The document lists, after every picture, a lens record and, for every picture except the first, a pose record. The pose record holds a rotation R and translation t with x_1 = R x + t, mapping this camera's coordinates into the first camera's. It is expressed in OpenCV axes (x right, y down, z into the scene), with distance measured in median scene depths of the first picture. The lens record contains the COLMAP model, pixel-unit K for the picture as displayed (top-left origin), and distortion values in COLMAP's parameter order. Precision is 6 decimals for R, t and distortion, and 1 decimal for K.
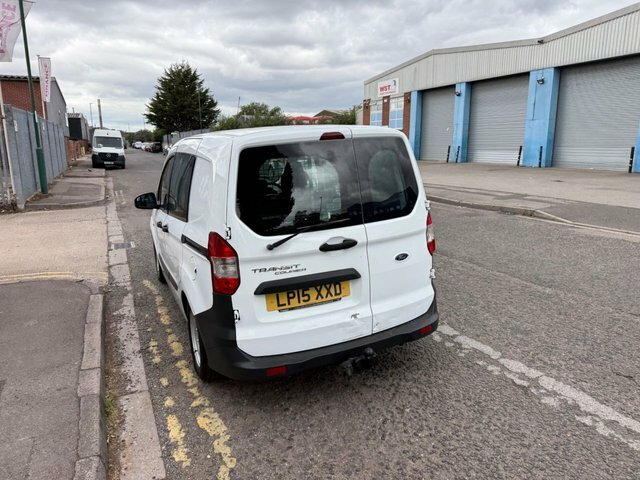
lens RADIAL K [[450.4, 0, 316.4], [0, 450.4, 232.3], [0, 0, 1]] dist [0.032022, -0.041450]
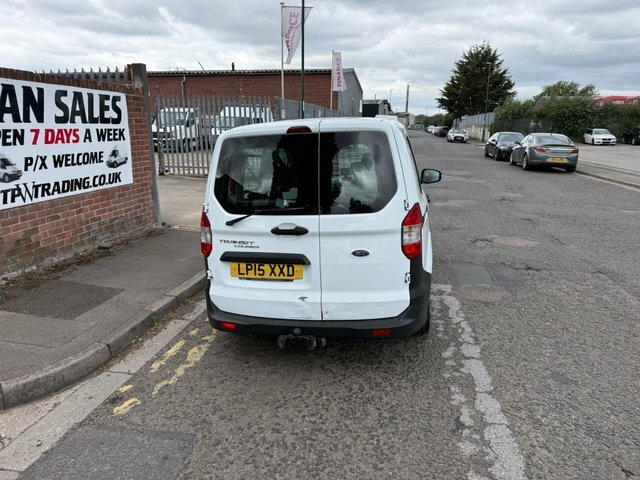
lens RADIAL K [[450.4, 0, 318.1], [0, 450.4, 238.2], [0, 0, 1]] dist [0.032022, -0.041450]
pose [[0.813253, 0.151845, -0.561749, 0.603989], [-0.125719, 0.988403, 0.085166, -0.046055], [0.568167, 0.001361, 0.822912, 0.117675]]
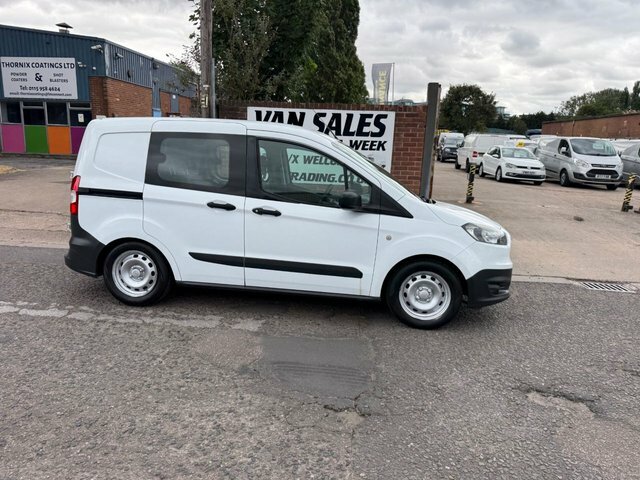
lens RADIAL K [[450.4, 0, 316.9], [0, 450.4, 236.5], [0, 0, 1]] dist [0.032022, -0.041450]
pose [[-0.515184, 0.167573, -0.840538, 0.993477], [-0.195627, 0.931822, 0.305676, -0.427959], [0.834455, 0.321911, -0.447278, 2.172984]]
